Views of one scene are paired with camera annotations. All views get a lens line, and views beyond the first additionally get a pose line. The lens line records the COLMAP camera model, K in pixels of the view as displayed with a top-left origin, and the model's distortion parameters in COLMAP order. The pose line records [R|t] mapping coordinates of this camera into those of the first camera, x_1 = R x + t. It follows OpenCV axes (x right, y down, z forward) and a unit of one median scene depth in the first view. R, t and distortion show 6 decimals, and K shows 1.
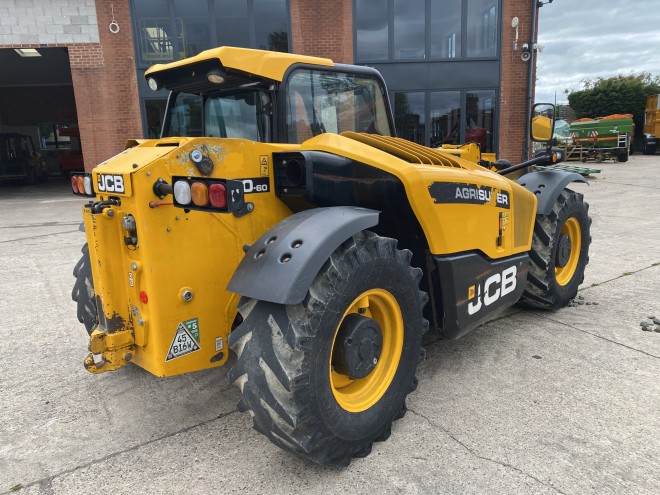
lens RADIAL K [[515.7, 0, 326.6], [0, 515.7, 249.0], [0, 0, 1]] dist [0.005842, 0.004517]
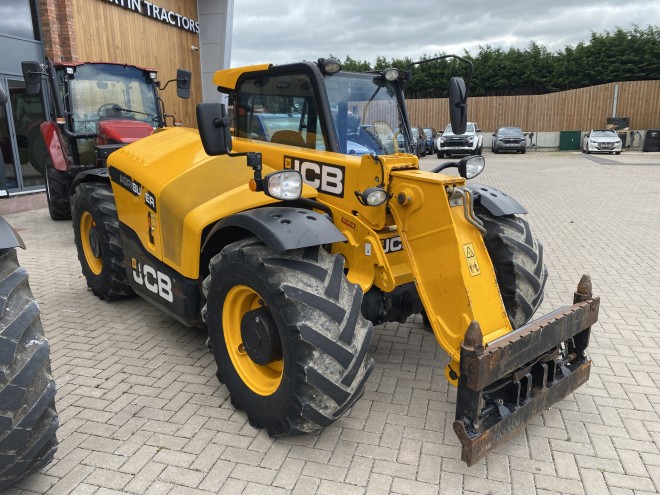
lens RADIAL K [[492.2, 0, 330.0], [0, 492.2, 247.5], [0, 0, 1]] dist [-0.007346, 0.000075]
pose [[-0.101626, 0.274242, -0.956276, 1.521908], [-0.215690, 0.932313, 0.290292, -0.444739], [0.971159, 0.235760, -0.035595, 1.675782]]
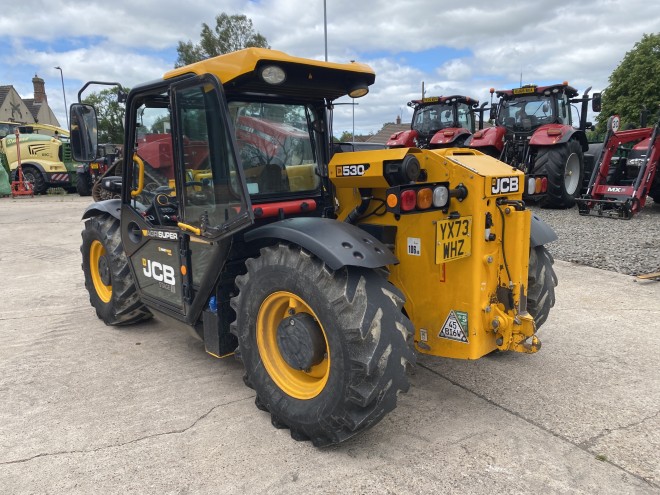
lens RADIAL K [[504.0, 0, 328.5], [0, 504.0, 243.0], [0, 0, 1]] dist [0.004387, -0.004096]
pose [[0.064027, -0.133093, 0.989033, -1.384263], [0.222449, 0.968035, 0.115867, -0.195105], [-0.972840, 0.212591, 0.091587, 1.162127]]
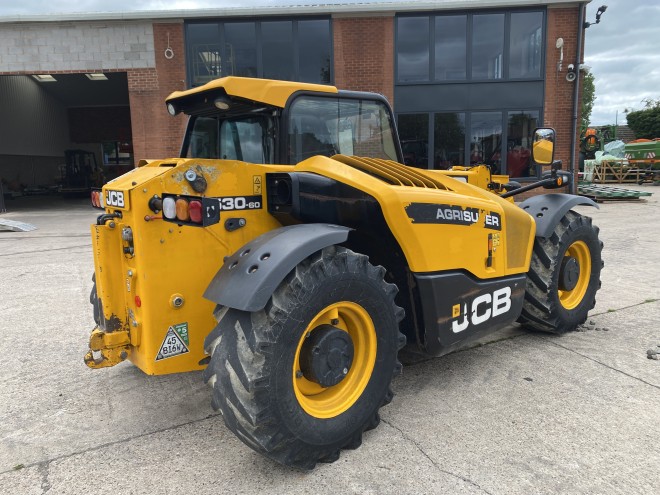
lens RADIAL K [[516.2, 0, 320.9], [0, 516.2, 240.2], [0, 0, 1]] dist [0.003886, 0.006596]
pose [[0.993822, 0.027145, -0.107614, 0.135599], [-0.032511, 0.998298, -0.048420, 0.003202], [0.106117, 0.051619, 0.993013, -0.059537]]
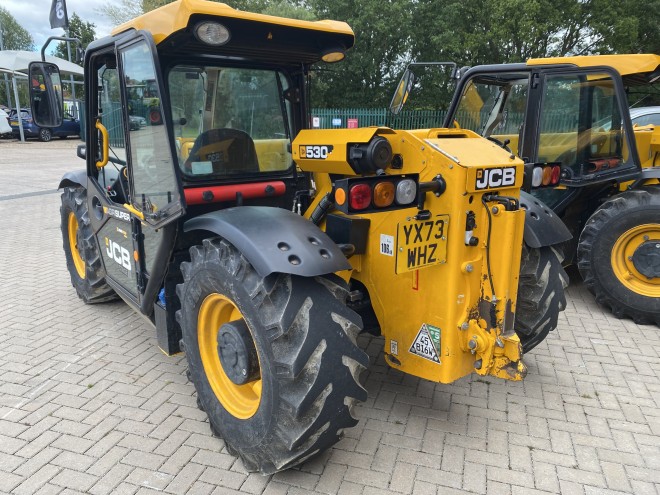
lens RADIAL K [[511.8, 0, 330.0], [0, 511.8, 247.5], [0, 0, 1]] dist [0.004775, 0.002190]
pose [[0.138955, -0.201273, 0.969629, -1.222613], [0.190289, 0.966309, 0.173314, -0.197731], [-0.971844, 0.160427, 0.172573, 1.026394]]
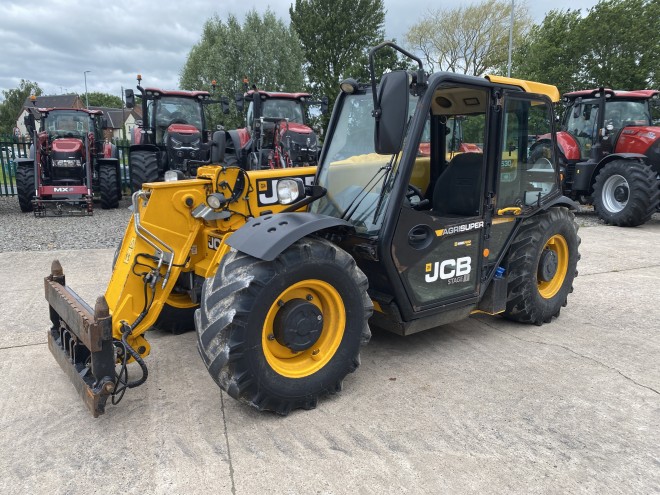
lens RADIAL K [[503.3, 0, 321.6], [0, 503.3, 247.8], [0, 0, 1]] dist [0.007004, -0.001158]
pose [[-0.985807, -0.003497, 0.167844, -0.023749], [0.059430, 0.927770, 0.368388, -0.605630], [-0.157009, 0.373135, -0.914395, 2.916647]]
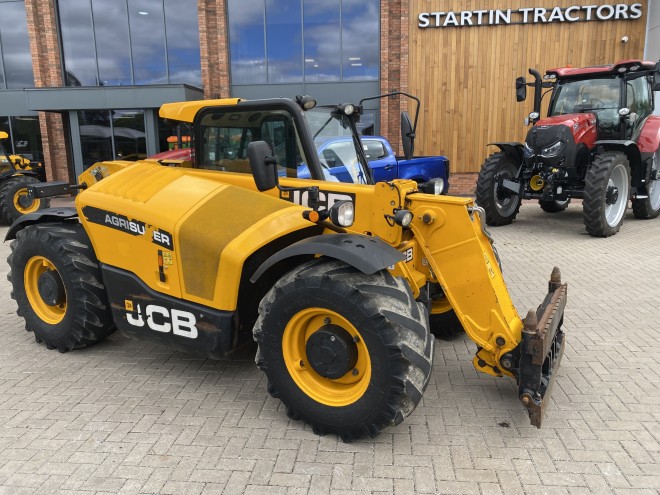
lens RADIAL K [[504.0, 0, 328.5], [0, 504.0, 243.0], [0, 0, 1]] dist [0.004387, -0.004096]
pose [[0.208017, 0.215335, -0.954128, 1.633481], [-0.194247, 0.965131, 0.175469, -0.390604], [0.958643, 0.148836, 0.242592, 1.277484]]
